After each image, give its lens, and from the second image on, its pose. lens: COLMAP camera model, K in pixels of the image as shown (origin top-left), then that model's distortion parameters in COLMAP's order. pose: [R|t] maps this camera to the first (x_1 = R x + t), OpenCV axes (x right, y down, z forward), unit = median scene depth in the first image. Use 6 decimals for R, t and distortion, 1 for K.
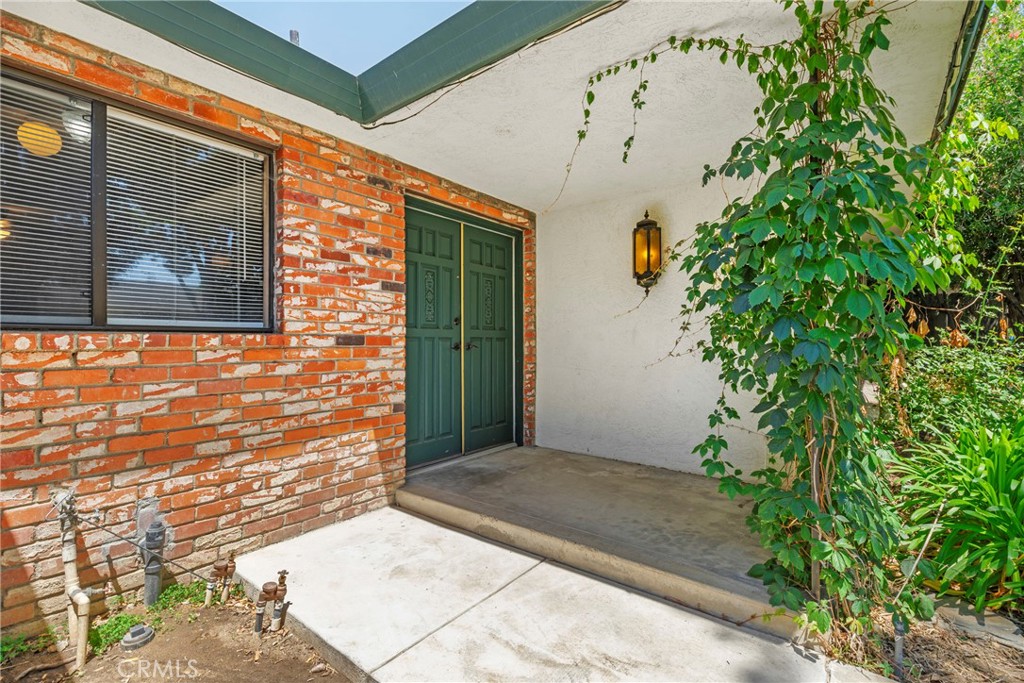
lens RADIAL K [[457.9, 0, 514.6], [0, 457.9, 342.2], [0, 0, 1]] dist [-0.000839, -0.002206]
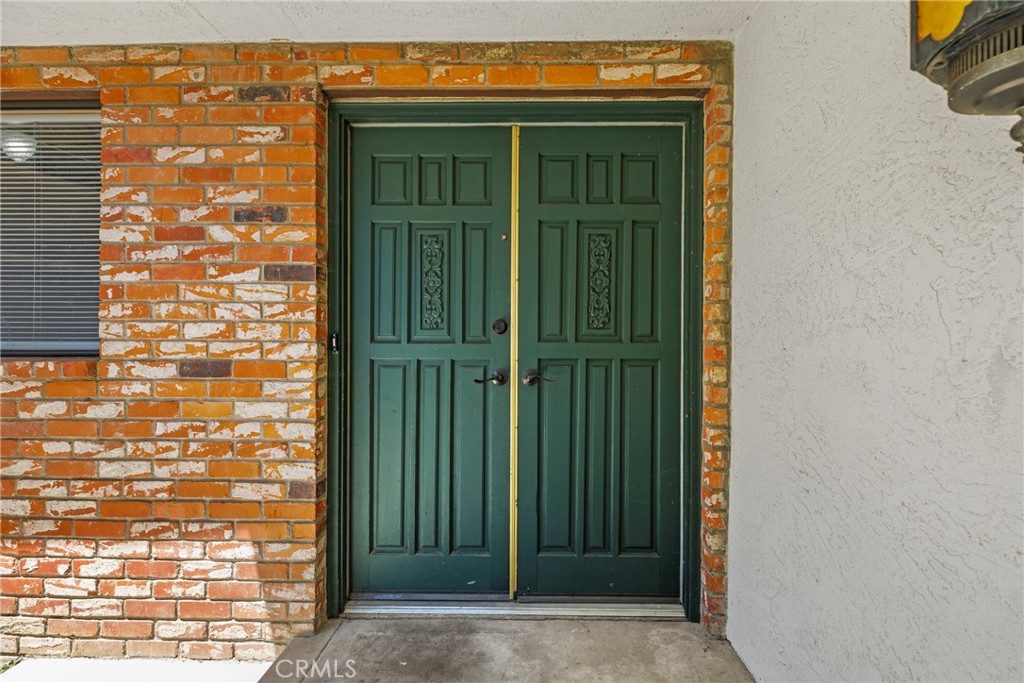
lens RADIAL K [[457.9, 0, 510.7], [0, 457.9, 340.3], [0, 0, 1]] dist [-0.000839, -0.002206]
pose [[0.611282, 0.003210, -0.791406, 0.378875], [-0.000866, 0.999994, 0.003387, -0.045008], [0.791412, -0.001385, 0.611281, 0.968809]]
